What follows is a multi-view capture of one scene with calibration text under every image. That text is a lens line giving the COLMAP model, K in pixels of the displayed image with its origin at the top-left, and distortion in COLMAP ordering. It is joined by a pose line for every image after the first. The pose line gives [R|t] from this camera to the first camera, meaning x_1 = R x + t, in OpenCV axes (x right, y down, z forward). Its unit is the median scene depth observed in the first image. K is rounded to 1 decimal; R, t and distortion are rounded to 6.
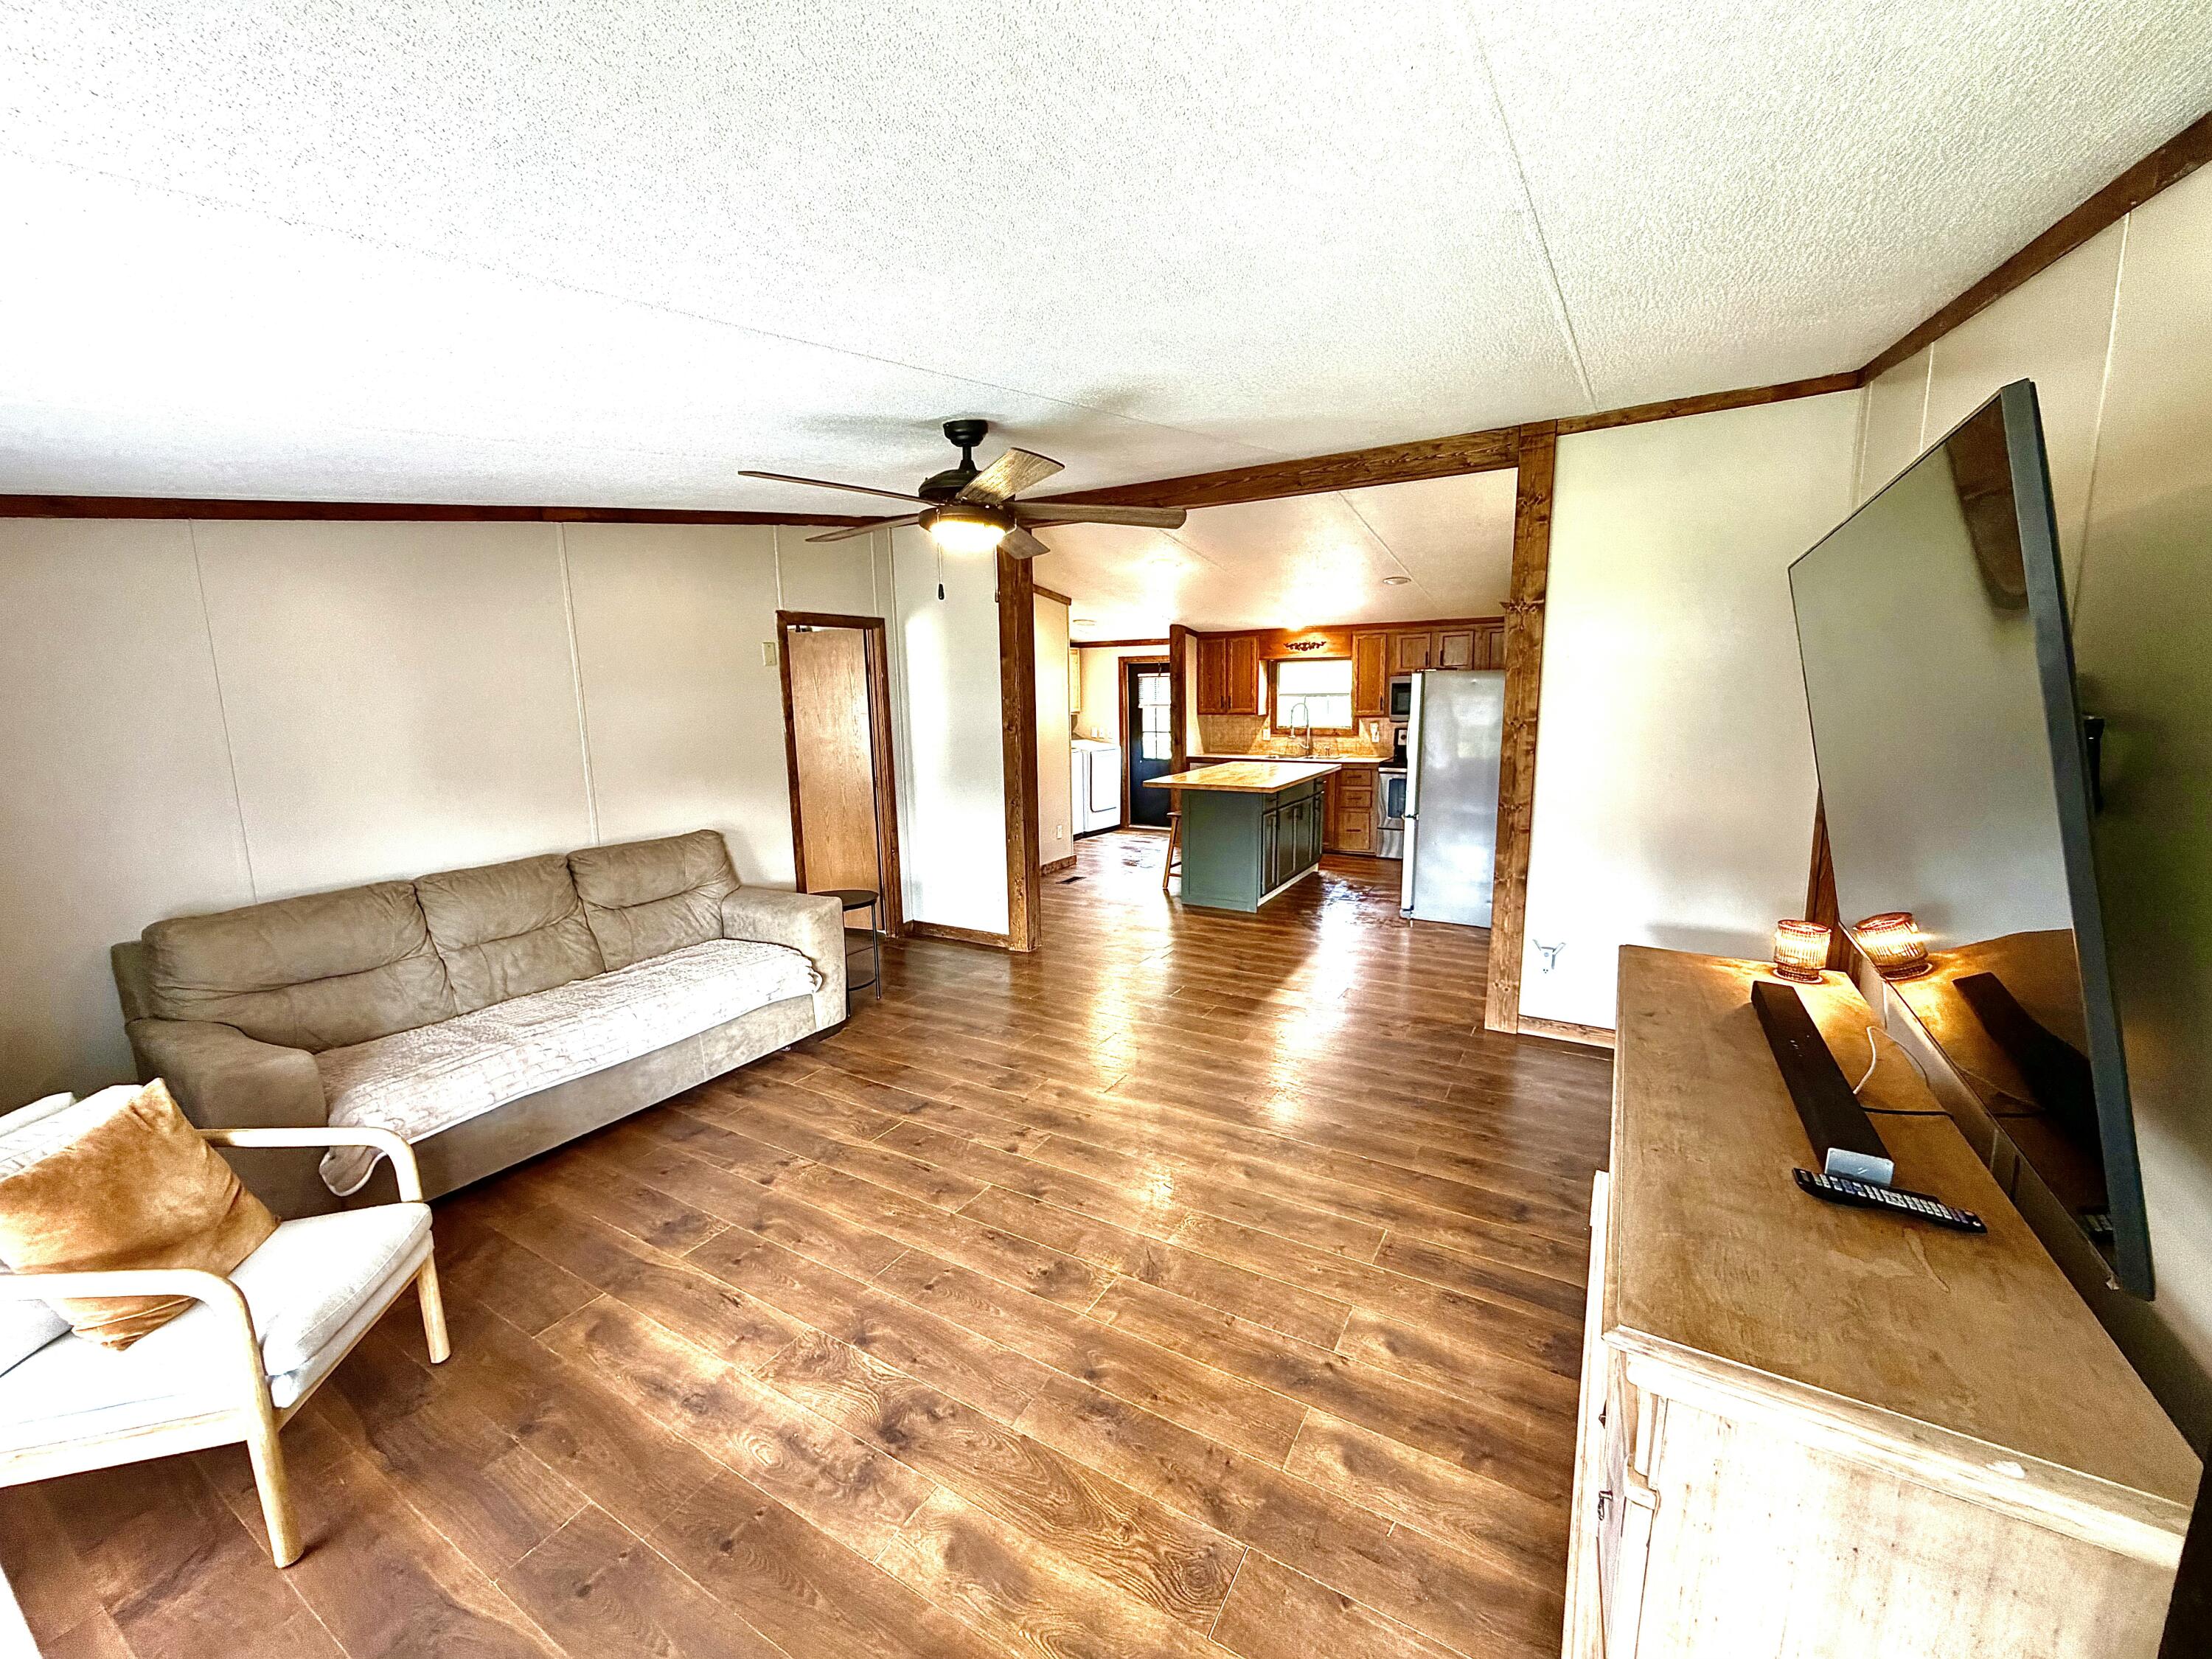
lens RADIAL K [[878.9, 0, 1100.4], [0, 878.9, 827.4], [0, 0, 1]] dist [0.001117, -0.000360]
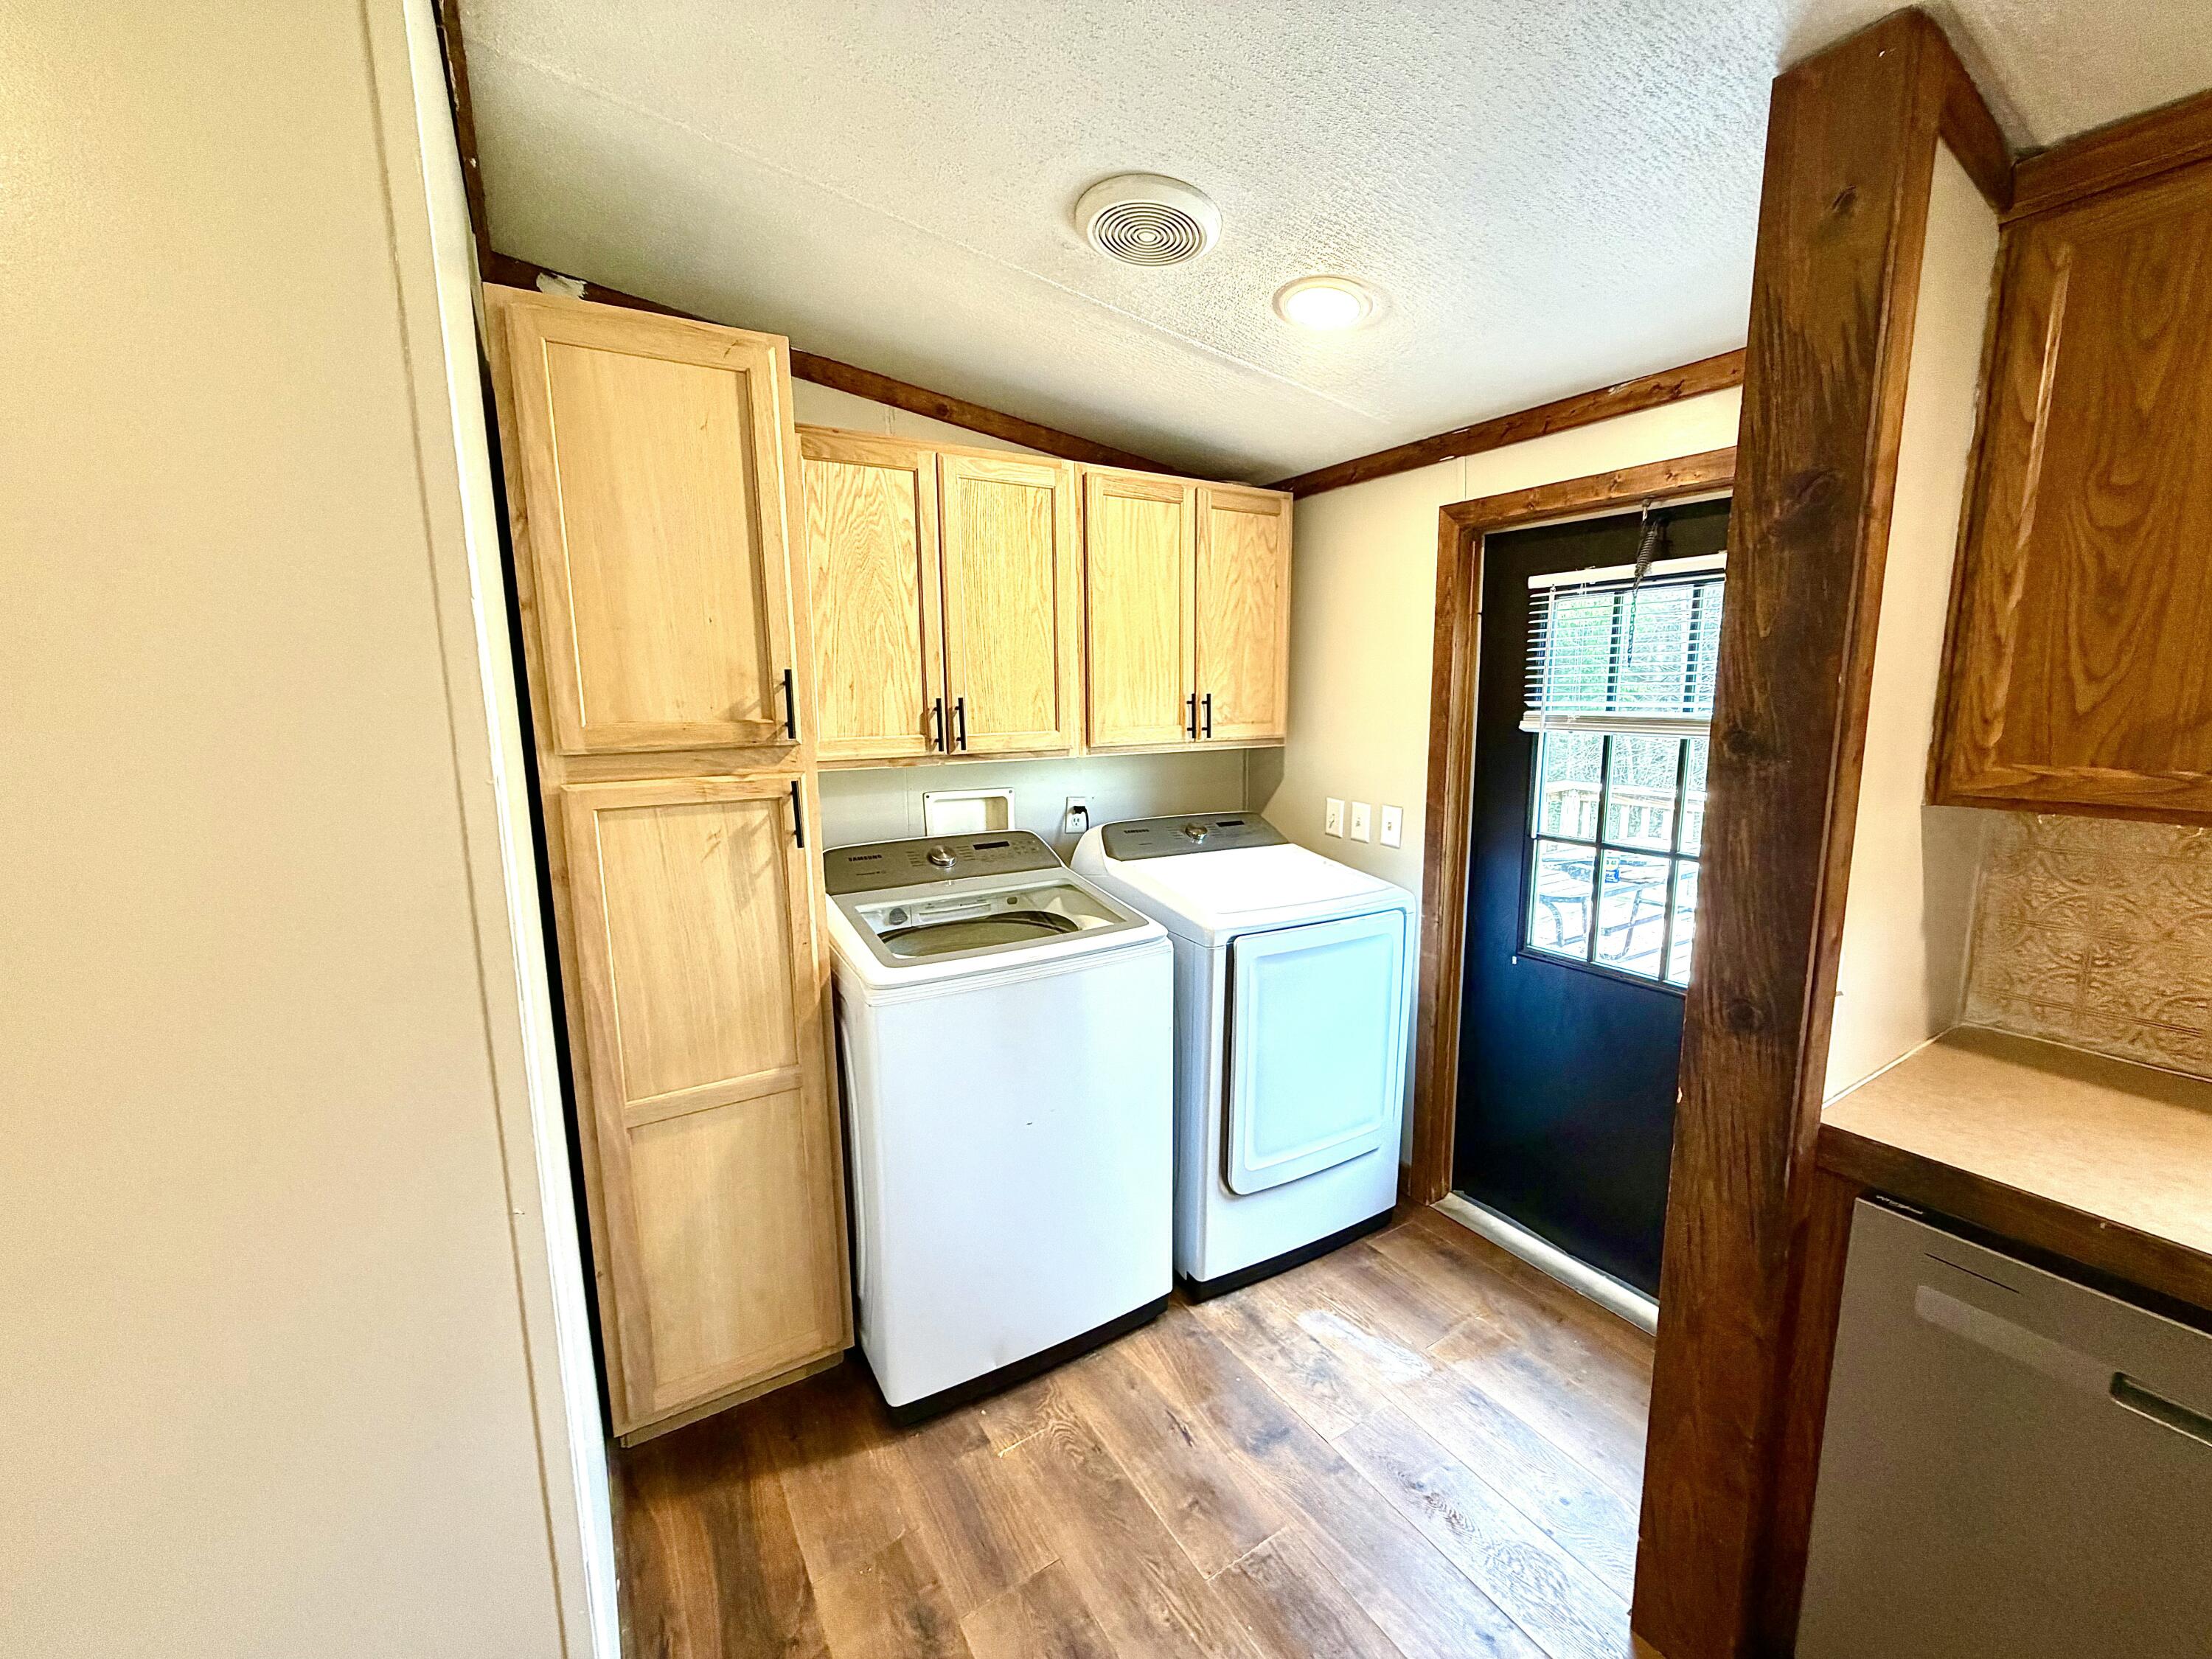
lens RADIAL K [[878.9, 0, 1100.4], [0, 878.9, 827.4], [0, 0, 1]] dist [0.001117, -0.000360]
pose [[0.884387, 0.079576, -0.459921, 0.059244], [-0.077232, 0.996726, 0.023944, -0.119736], [0.460320, 0.014345, 0.887637, 0.829436]]
